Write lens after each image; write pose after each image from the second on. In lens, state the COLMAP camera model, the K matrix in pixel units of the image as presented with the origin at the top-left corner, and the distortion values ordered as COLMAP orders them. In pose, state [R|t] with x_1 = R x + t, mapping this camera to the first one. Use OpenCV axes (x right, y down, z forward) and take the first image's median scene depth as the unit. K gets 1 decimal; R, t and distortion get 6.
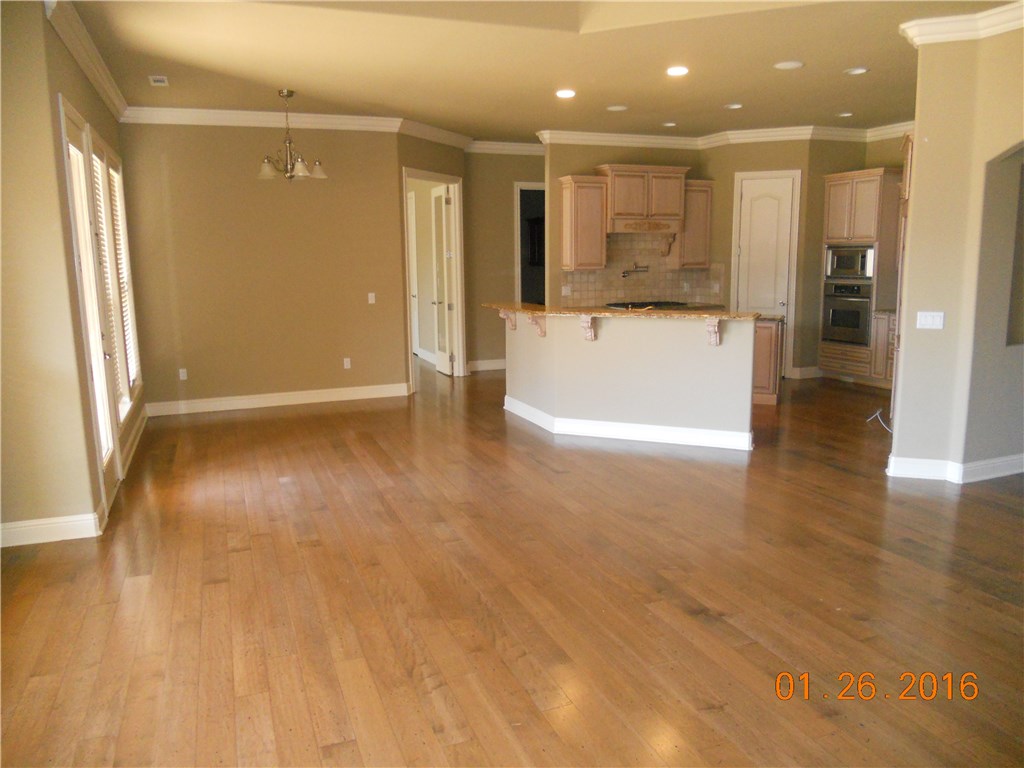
lens RADIAL K [[810.1, 0, 515.9], [0, 810.1, 369.6], [0, 0, 1]] dist [-0.011510, -0.004779]
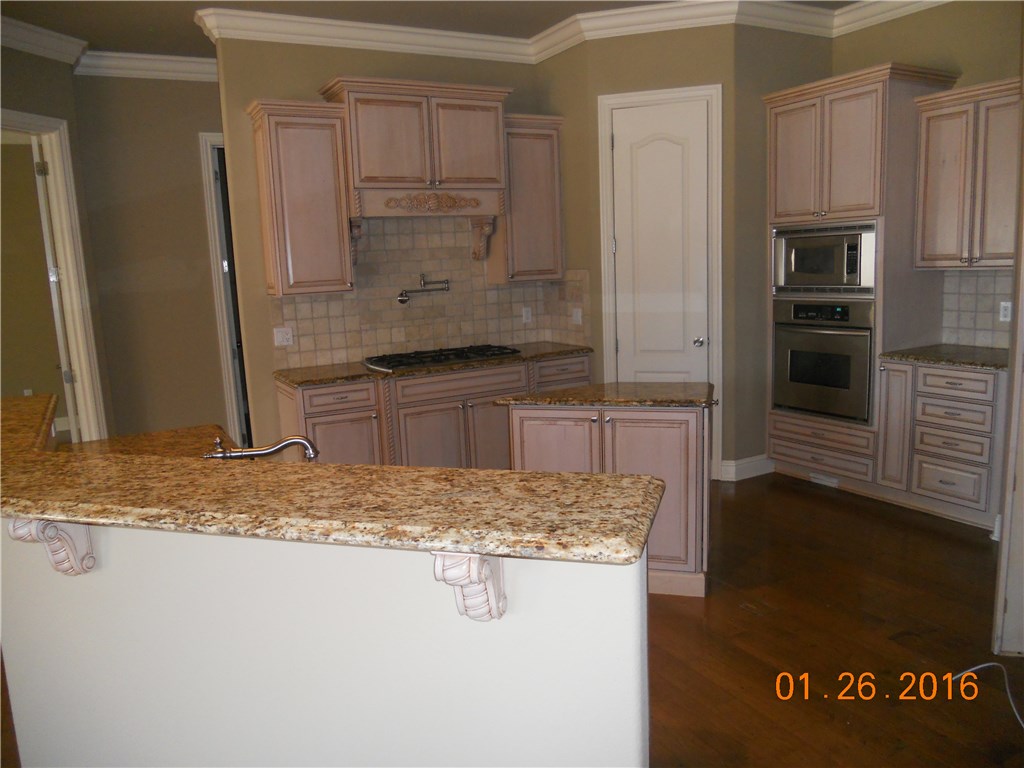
lens RADIAL K [[791.5, 0, 512.0], [0, 791.5, 384.0], [0, 0, 1]] dist [-0.031024, 0.001035]
pose [[0.992631, -0.052505, 0.109208, 0.150975], [0.051317, 0.998589, 0.013665, -0.067699], [-0.109771, -0.007960, 0.993925, 0.500014]]
